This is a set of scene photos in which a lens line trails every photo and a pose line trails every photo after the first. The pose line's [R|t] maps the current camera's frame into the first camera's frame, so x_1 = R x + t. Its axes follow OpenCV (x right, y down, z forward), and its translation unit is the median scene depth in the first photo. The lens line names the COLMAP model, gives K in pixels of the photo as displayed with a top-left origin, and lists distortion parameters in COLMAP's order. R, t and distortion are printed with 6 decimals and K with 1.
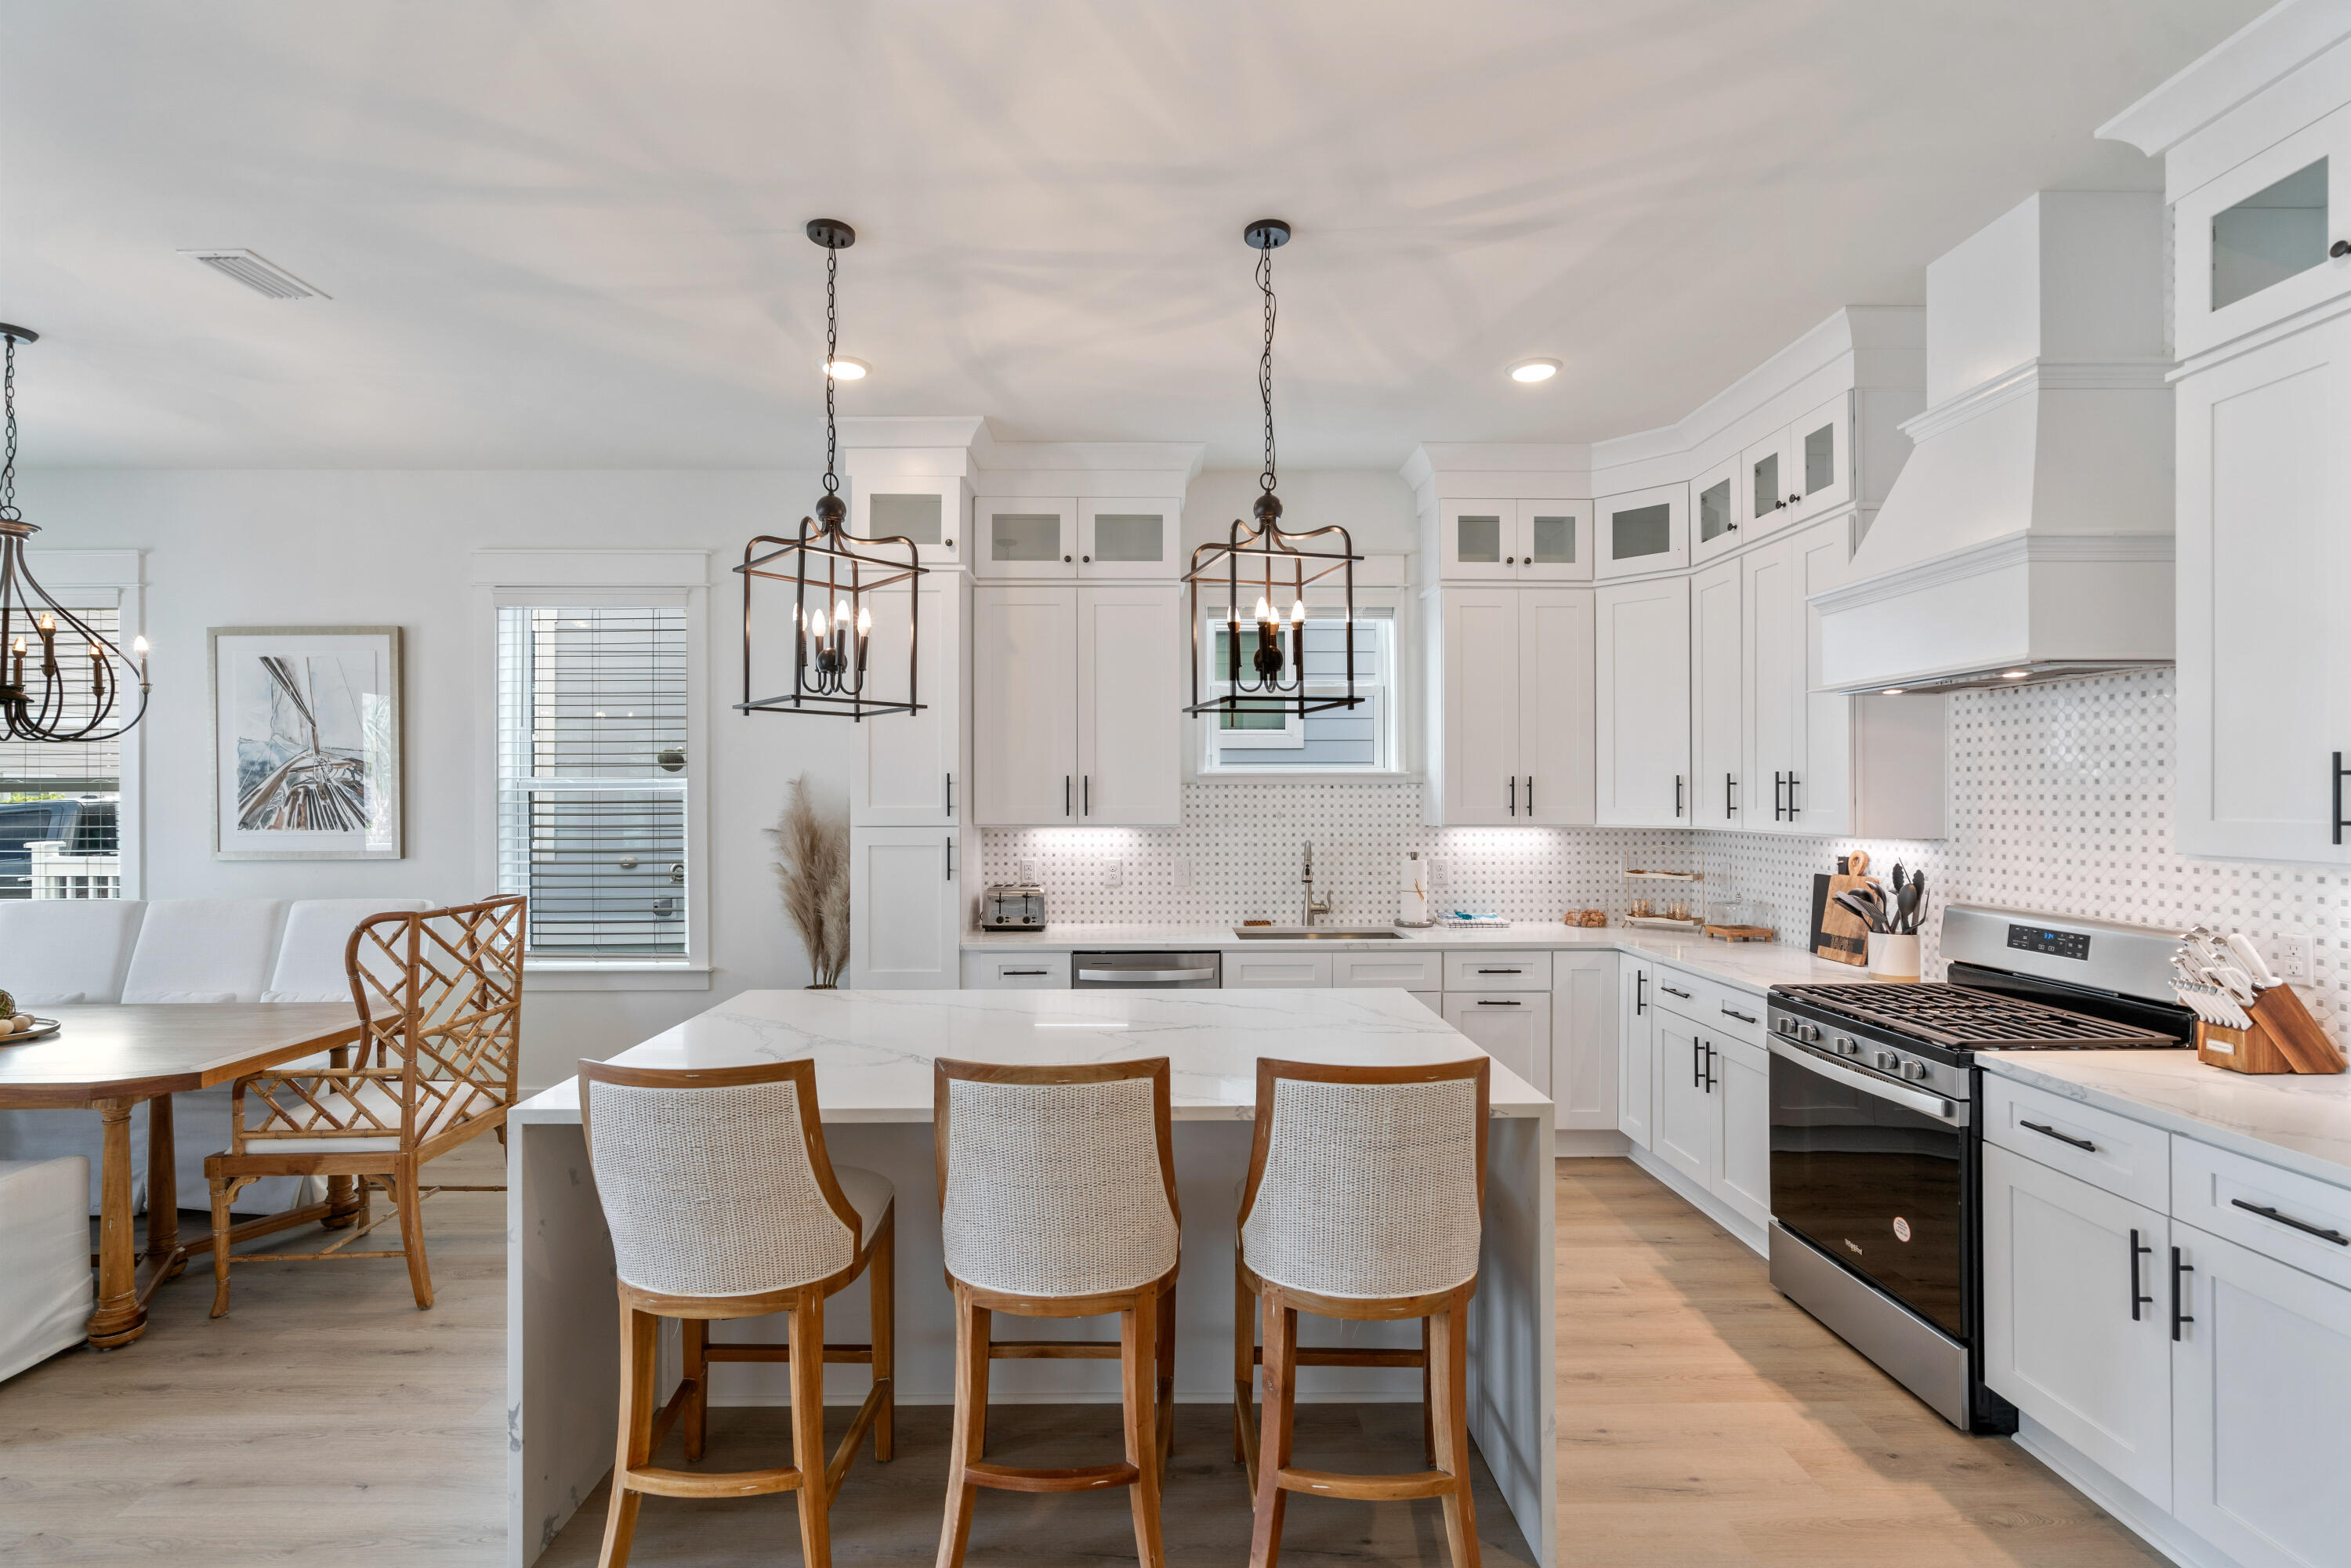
lens RADIAL K [[1042.5, 0, 1157.7], [0, 1042.5, 792.1], [0, 0, 1]] dist [-0.005030, -0.000389]
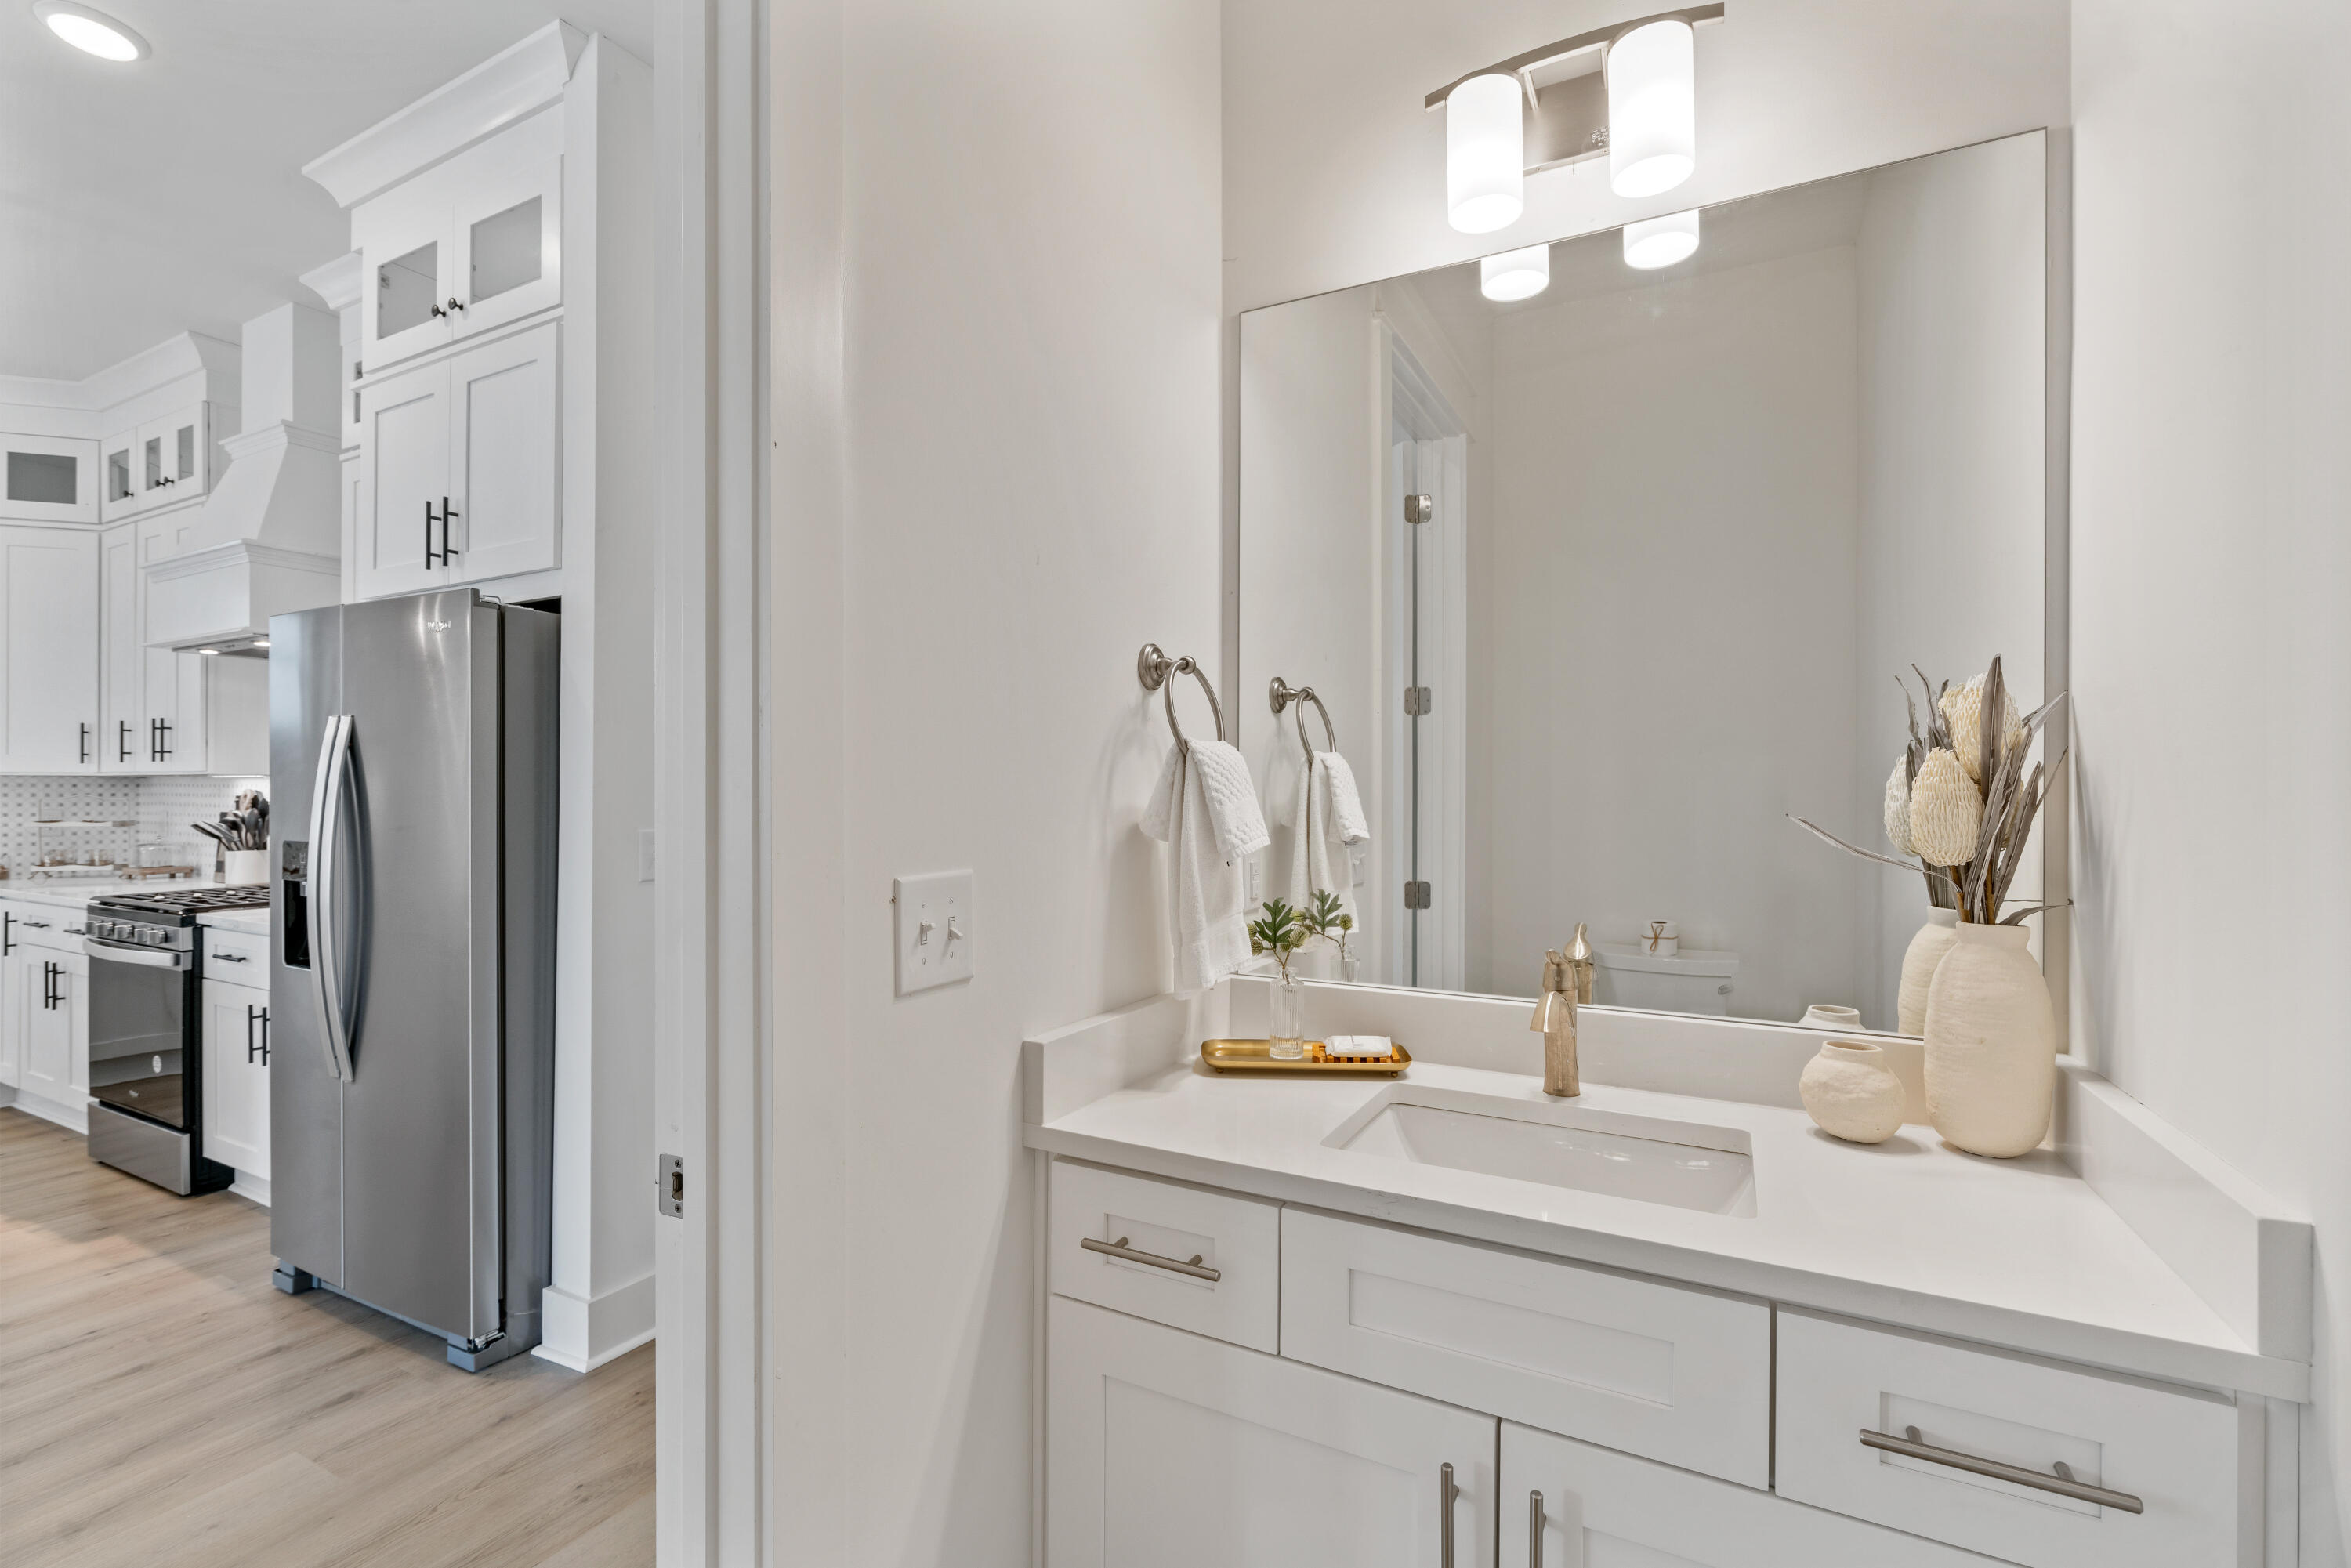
lens RADIAL K [[1085.4, 0, 1136.6], [0, 1085.4, 782.7], [0, 0, 1]] dist [-0.003048, -0.000248]
pose [[0.500542, 0.007200, 0.865682, 0.116374], [-0.004357, 0.999974, -0.005798, 0.054157], [-0.865701, -0.000870, 0.500560, -0.530949]]
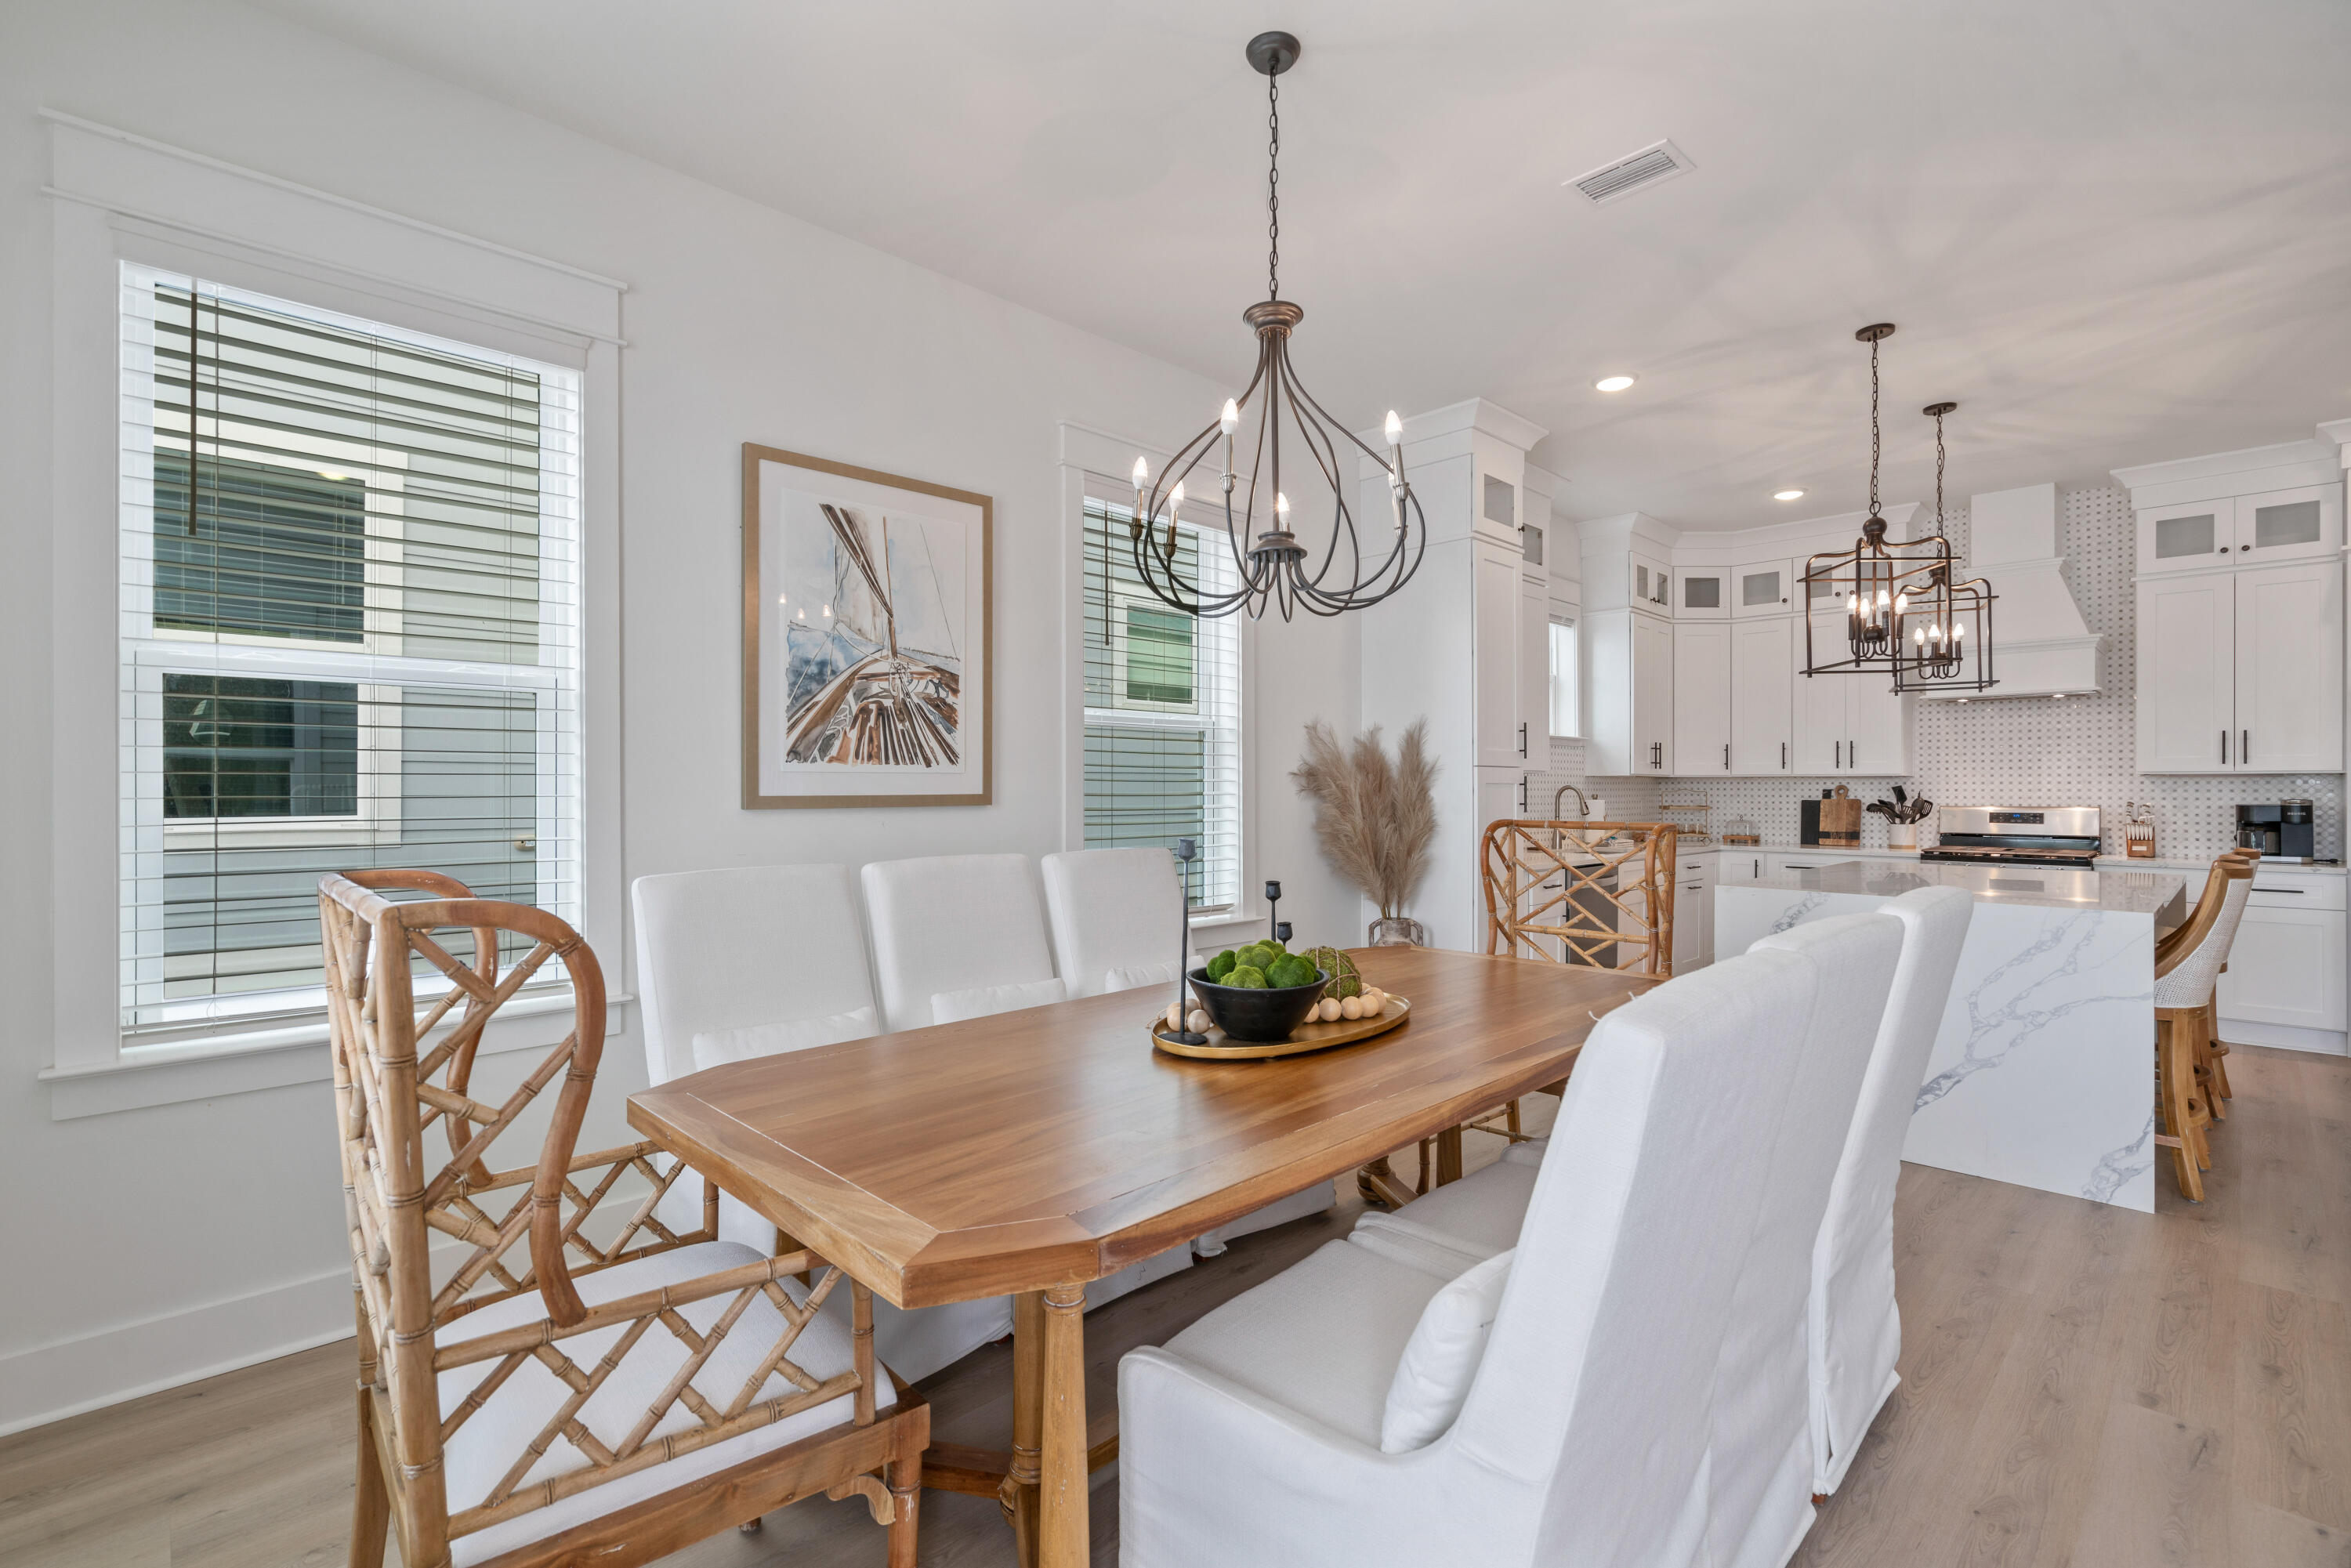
lens RADIAL K [[1054.1, 0, 1175.5], [0, 1054.1, 784.0], [0, 0, 1]] dist [0.000540, 0.000340]
pose [[0.728977, 0.006563, 0.684507, -1.552200], [-0.000837, 0.999962, -0.008697, 0.074388], [-0.684537, 0.005767, 0.728955, 0.470062]]
